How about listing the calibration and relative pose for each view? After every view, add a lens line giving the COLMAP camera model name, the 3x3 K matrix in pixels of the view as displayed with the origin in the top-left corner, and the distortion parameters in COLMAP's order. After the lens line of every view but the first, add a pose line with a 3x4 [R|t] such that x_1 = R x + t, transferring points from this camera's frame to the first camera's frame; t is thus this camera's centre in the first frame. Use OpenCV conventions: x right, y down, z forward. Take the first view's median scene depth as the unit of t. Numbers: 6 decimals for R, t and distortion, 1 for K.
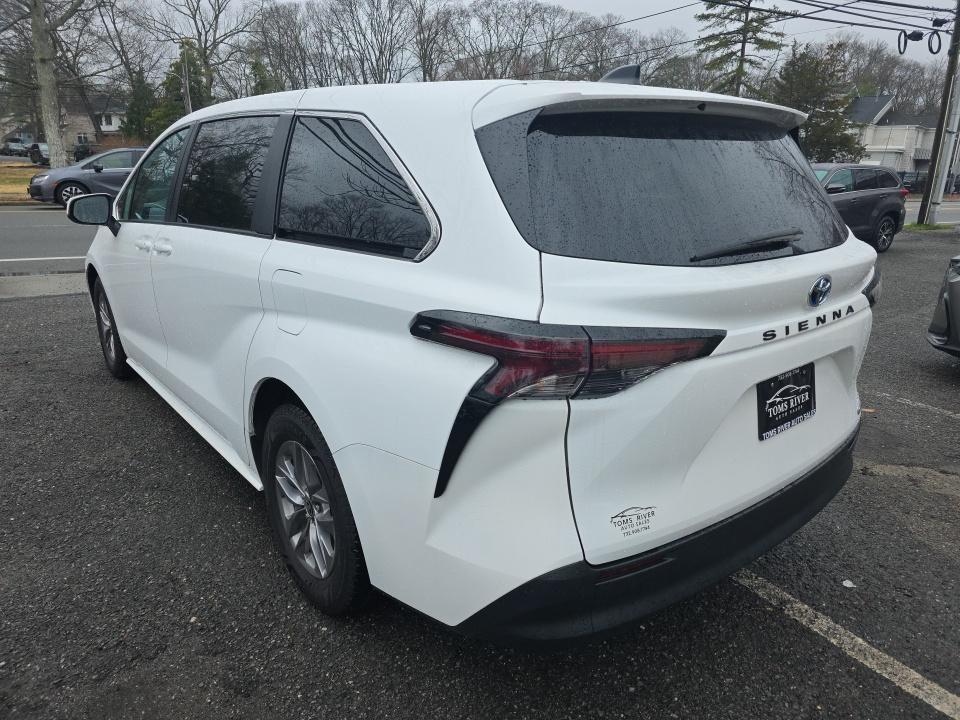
lens RADIAL K [[655.7, 0, 459.4], [0, 655.7, 356.3], [0, 0, 1]] dist [0.007228, -0.002185]
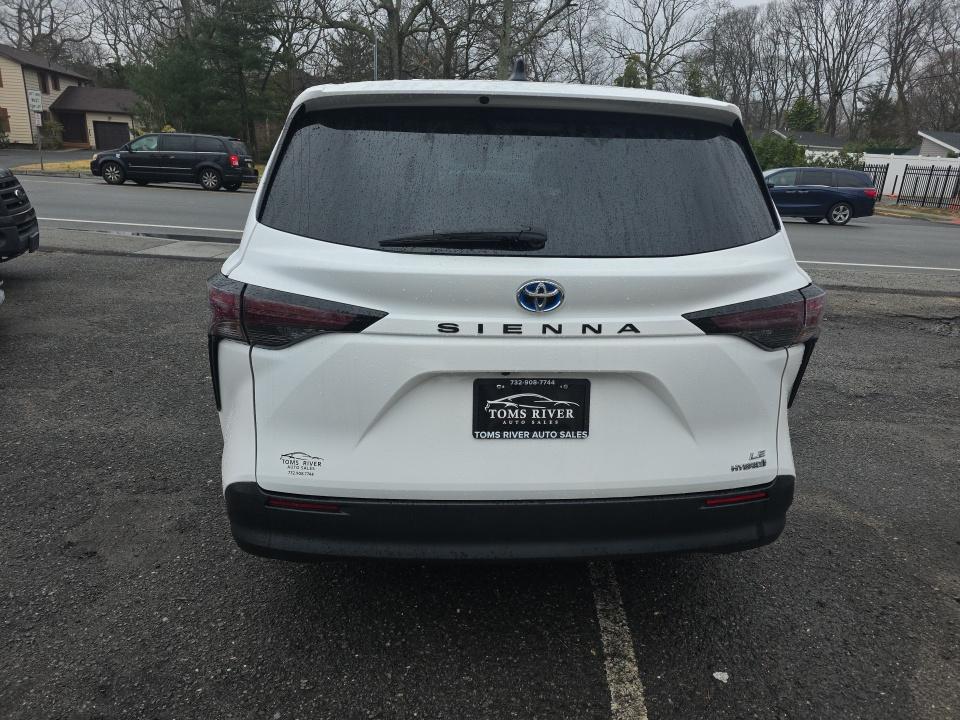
lens RADIAL K [[627.0, 0, 483.2], [0, 627.0, 362.3], [0, 0, 1]] dist [0.066459, -0.046888]
pose [[0.822244, 0.186602, -0.537675, 0.141031], [-0.182932, 0.981244, 0.060794, -0.006594], [0.538934, 0.048370, 0.840958, 0.029937]]
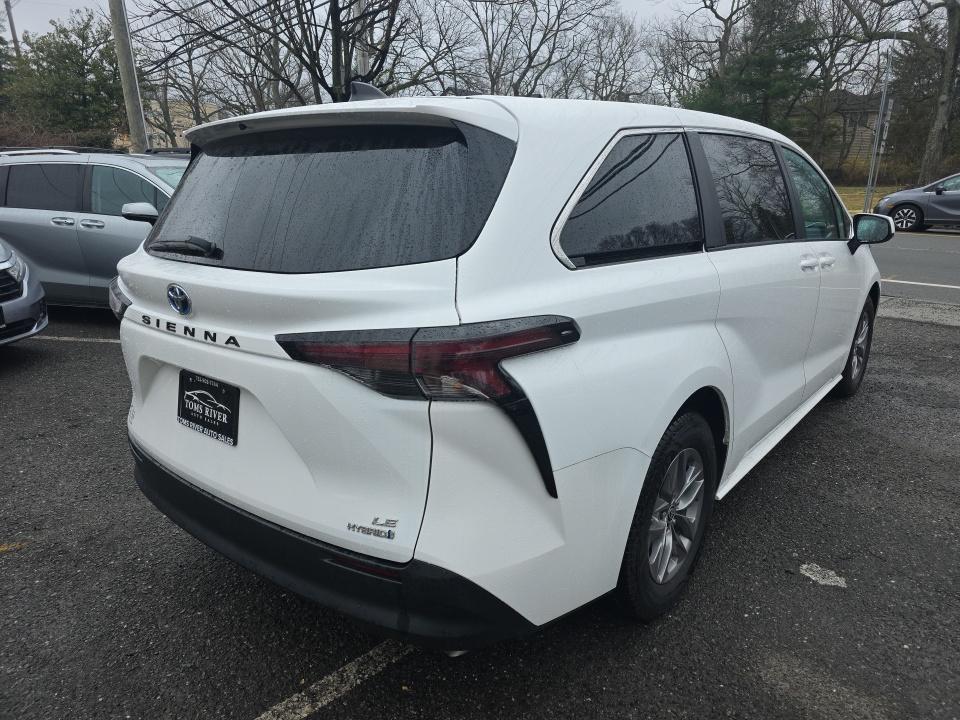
lens RADIAL K [[627.0, 0, 483.2], [0, 627.0, 362.3], [0, 0, 1]] dist [0.066459, -0.046888]
pose [[0.231518, 0.255043, -0.938804, 0.230774], [-0.273518, 0.943161, 0.188774, -0.046171], [0.933589, 0.213075, 0.288117, 0.169232]]
